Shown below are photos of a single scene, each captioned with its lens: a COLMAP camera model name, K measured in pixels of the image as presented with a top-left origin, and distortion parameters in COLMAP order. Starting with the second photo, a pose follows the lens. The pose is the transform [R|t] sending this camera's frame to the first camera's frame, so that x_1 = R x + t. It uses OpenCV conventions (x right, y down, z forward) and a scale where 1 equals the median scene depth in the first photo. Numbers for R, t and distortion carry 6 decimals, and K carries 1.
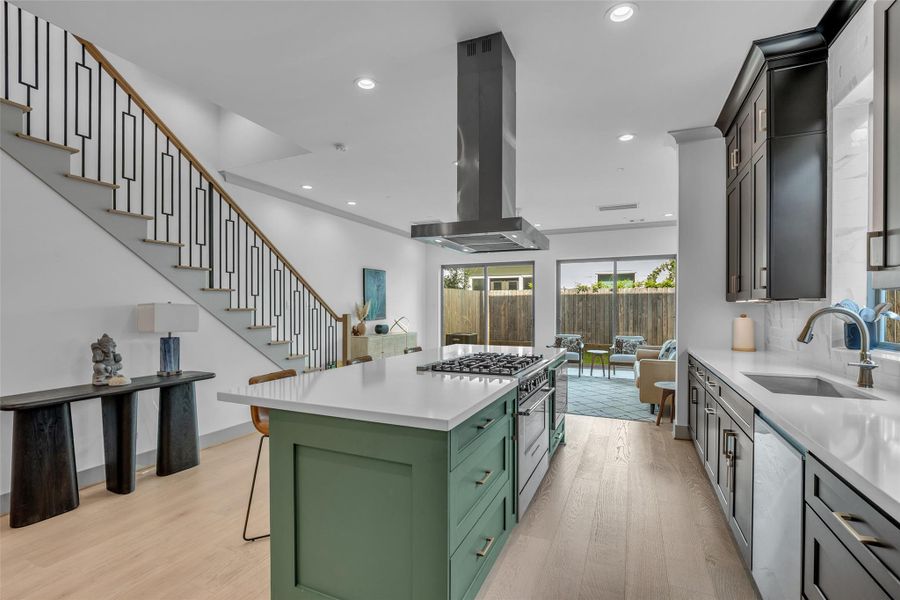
lens RADIAL K [[418.2, 0, 447.6], [0, 418.2, 316.8], [0, 0, 1]] dist [-0.015918, 0.004055]
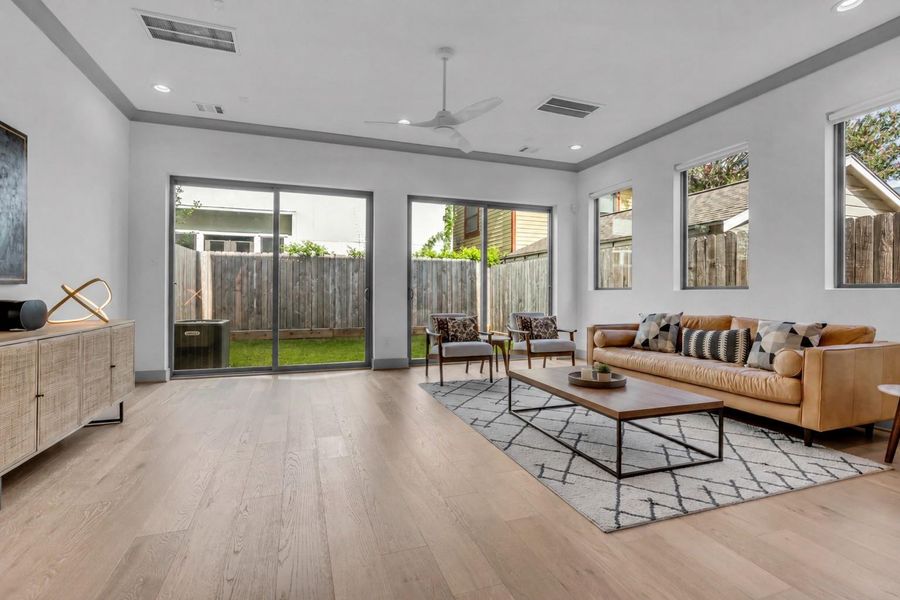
lens RADIAL K [[418.2, 0, 446.2], [0, 418.2, 295.7], [0, 0, 1]] dist [-0.015918, 0.004055]
pose [[0.728380, -0.003440, 0.685164, -0.091435], [0.010251, 0.999930, -0.005876, 0.014009], [-0.685096, 0.011304, 0.728365, 0.383121]]
